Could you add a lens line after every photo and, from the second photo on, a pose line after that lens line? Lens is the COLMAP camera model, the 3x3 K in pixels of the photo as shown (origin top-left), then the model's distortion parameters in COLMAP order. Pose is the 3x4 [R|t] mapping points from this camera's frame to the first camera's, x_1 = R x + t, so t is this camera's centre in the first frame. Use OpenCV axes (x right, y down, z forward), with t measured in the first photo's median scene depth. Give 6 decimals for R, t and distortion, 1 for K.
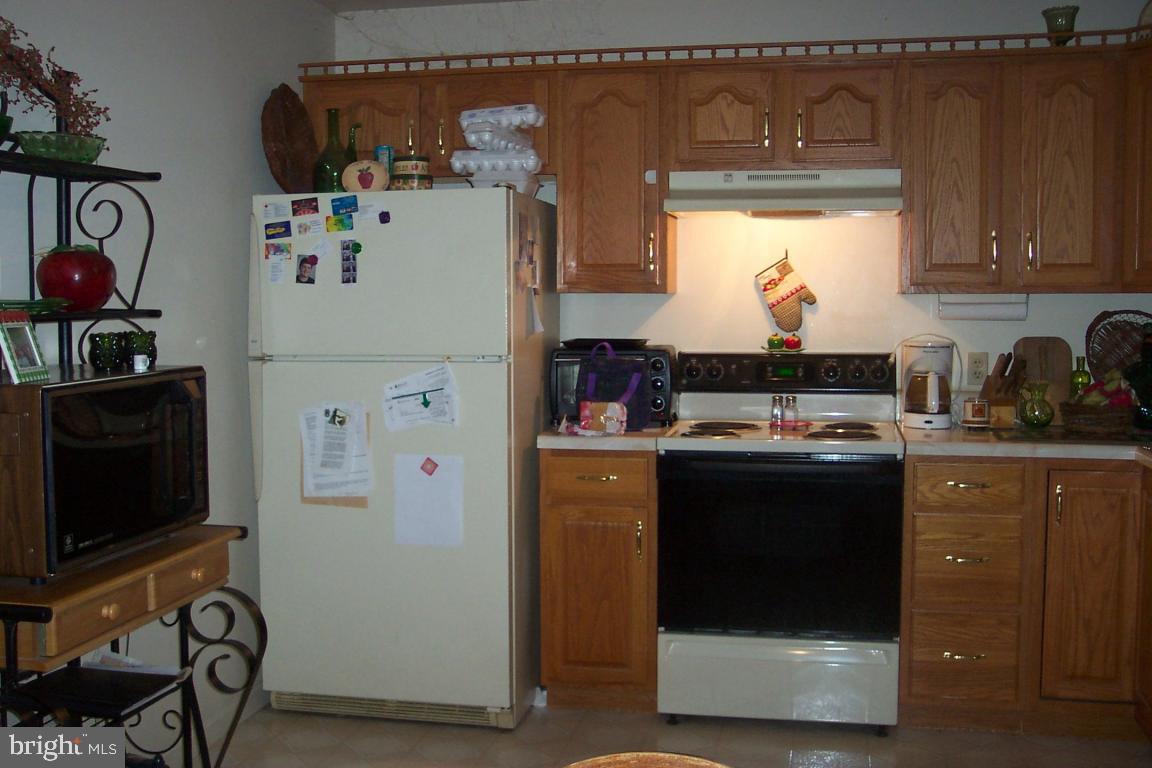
lens RADIAL K [[1320.8, 0, 576.0], [0, 1320.8, 384.0], [0, 0, 1]] dist [-0.120911, 0.354706]
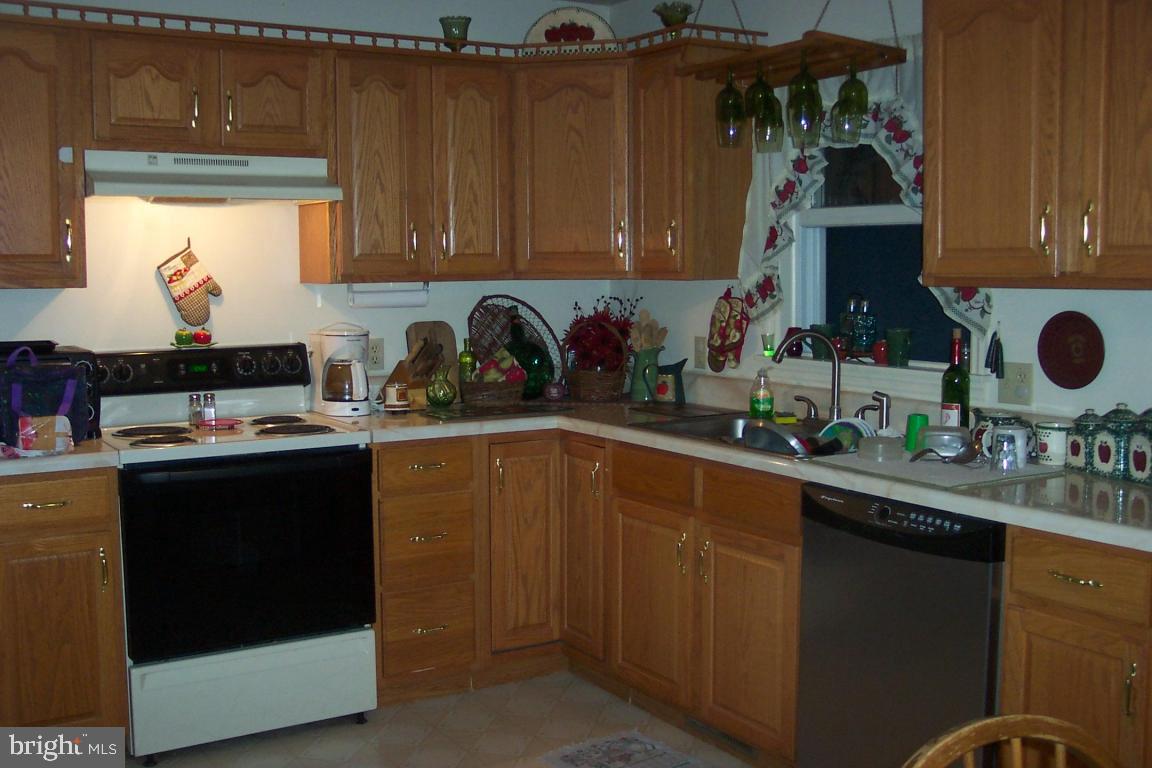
lens RADIAL K [[1320.8, 0, 576.0], [0, 1320.8, 384.0], [0, 0, 1]] dist [-0.120911, 0.354706]
pose [[0.730161, -0.066574, 0.680024, -0.300835], [0.053972, 0.997752, 0.039728, -0.022091], [-0.681140, 0.007694, 0.732113, 0.137424]]
